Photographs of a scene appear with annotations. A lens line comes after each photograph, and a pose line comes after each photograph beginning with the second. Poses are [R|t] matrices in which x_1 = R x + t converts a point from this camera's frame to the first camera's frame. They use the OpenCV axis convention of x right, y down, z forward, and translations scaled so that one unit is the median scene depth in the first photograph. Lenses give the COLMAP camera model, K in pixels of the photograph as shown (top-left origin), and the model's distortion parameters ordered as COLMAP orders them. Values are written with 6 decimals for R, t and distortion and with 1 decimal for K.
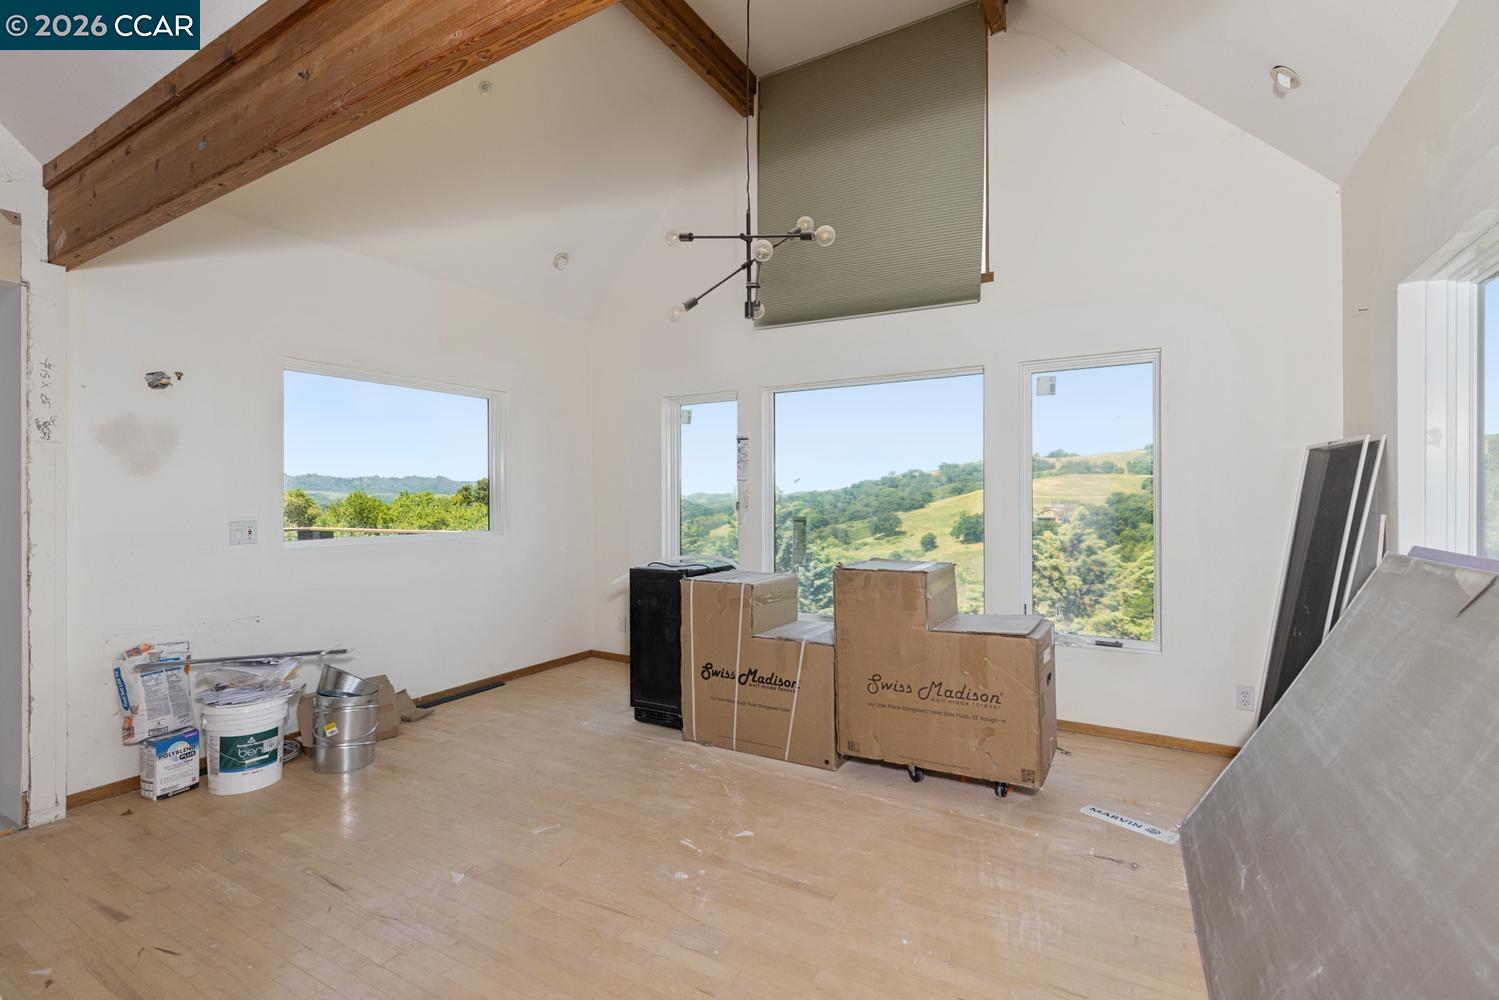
lens RADIAL K [[686.2, 0, 780.2], [0, 686.2, 496.5], [0, 0, 1]] dist [0.007164, -0.002134]
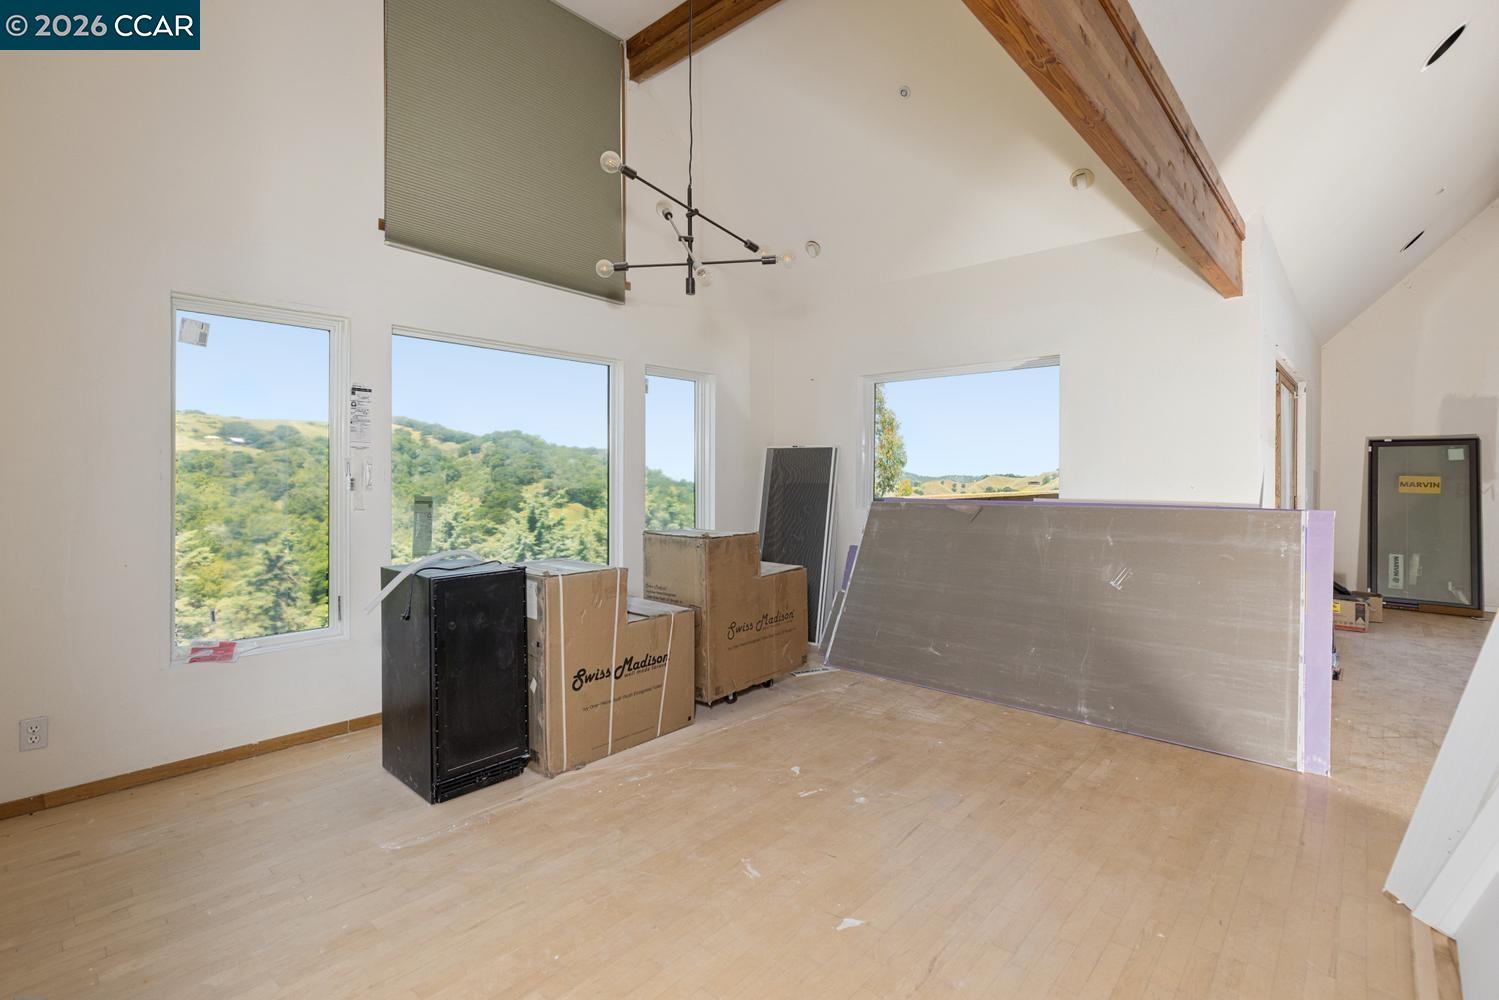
lens RADIAL K [[686.2, 0, 719.0], [0, 686.2, 472.8], [0, 0, 1]] dist [0.007164, -0.002134]
pose [[0.243272, 0.001680, 0.969957, -0.915001], [-0.009042, 0.999959, 0.000536, -0.002096], [-0.969916, -0.008900, 0.243278, 0.652941]]
